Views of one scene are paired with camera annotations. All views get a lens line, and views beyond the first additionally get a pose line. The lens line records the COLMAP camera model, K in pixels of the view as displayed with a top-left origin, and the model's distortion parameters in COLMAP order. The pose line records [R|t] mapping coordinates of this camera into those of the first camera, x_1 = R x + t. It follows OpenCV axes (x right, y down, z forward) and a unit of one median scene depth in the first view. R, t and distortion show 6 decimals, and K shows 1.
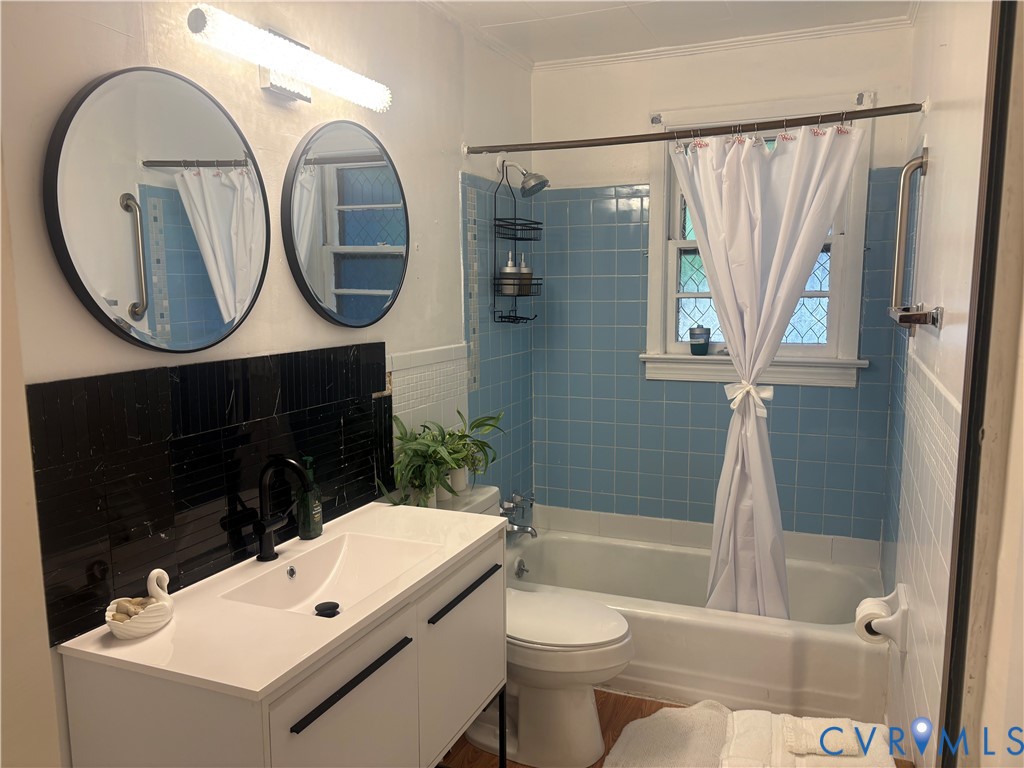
lens RADIAL K [[779.3, 0, 517.4], [0, 779.3, 390.8], [0, 0, 1]] dist [0.037475, -0.038362]
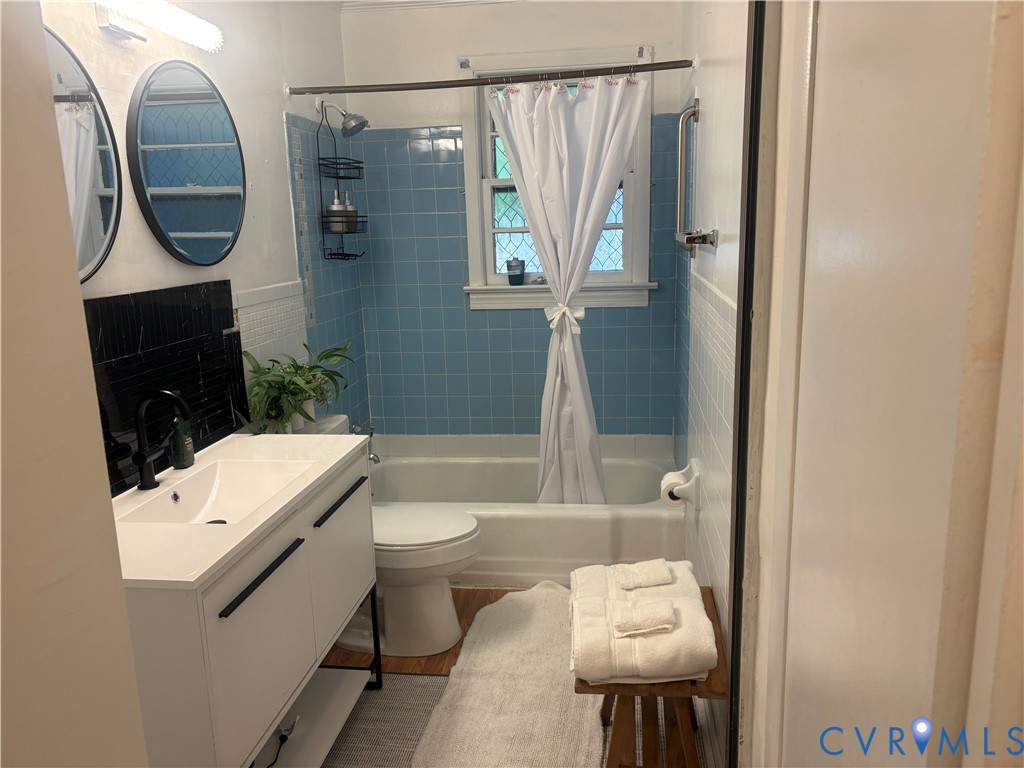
lens RADIAL K [[779.3, 0, 518.6], [0, 779.3, 386.6], [0, 0, 1]] dist [0.037475, -0.038362]
pose [[0.965357, -0.074918, 0.249945, -0.065955], [0.058213, 0.995589, 0.073580, 0.022104], [-0.254354, -0.056481, 0.965460, -0.096944]]
